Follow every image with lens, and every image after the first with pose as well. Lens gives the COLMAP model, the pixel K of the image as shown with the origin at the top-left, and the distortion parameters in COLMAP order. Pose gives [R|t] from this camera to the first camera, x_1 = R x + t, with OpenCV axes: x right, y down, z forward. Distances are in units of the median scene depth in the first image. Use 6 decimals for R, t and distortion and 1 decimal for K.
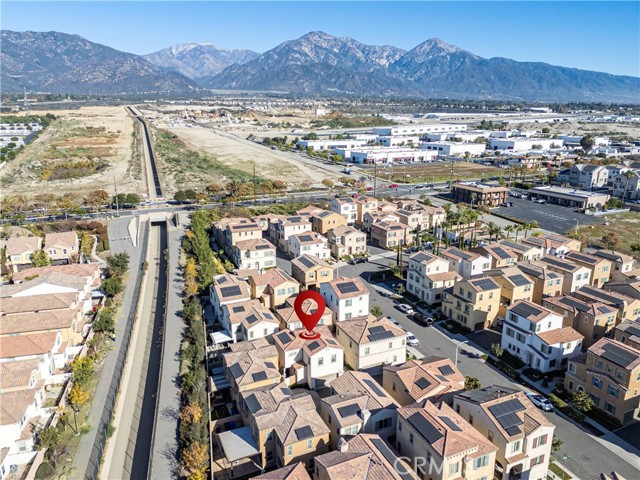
lens RADIAL K [[467.9, 0, 320.0], [0, 467.9, 240.0], [0, 0, 1]] dist [0.080060, -0.072622]
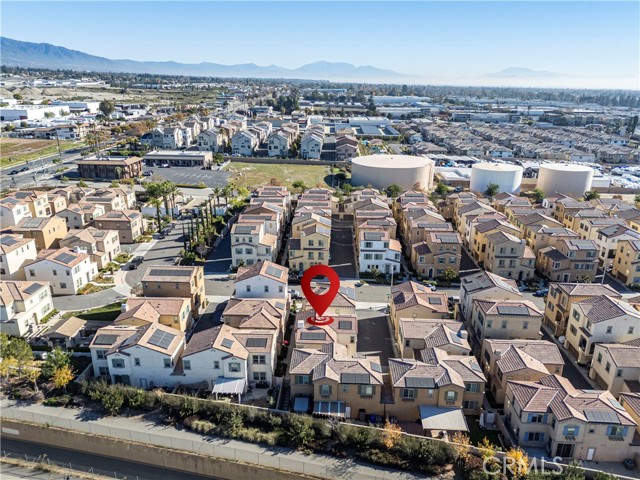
lens RADIAL K [[467.9, 0, 320.0], [0, 467.9, 240.0], [0, 0, 1]] dist [0.080060, -0.072622]
pose [[0.447534, -0.291081, 0.845568, -0.447420], [0.232414, 0.950911, 0.204335, -0.085221], [-0.863537, 0.105075, 0.493216, 0.305472]]
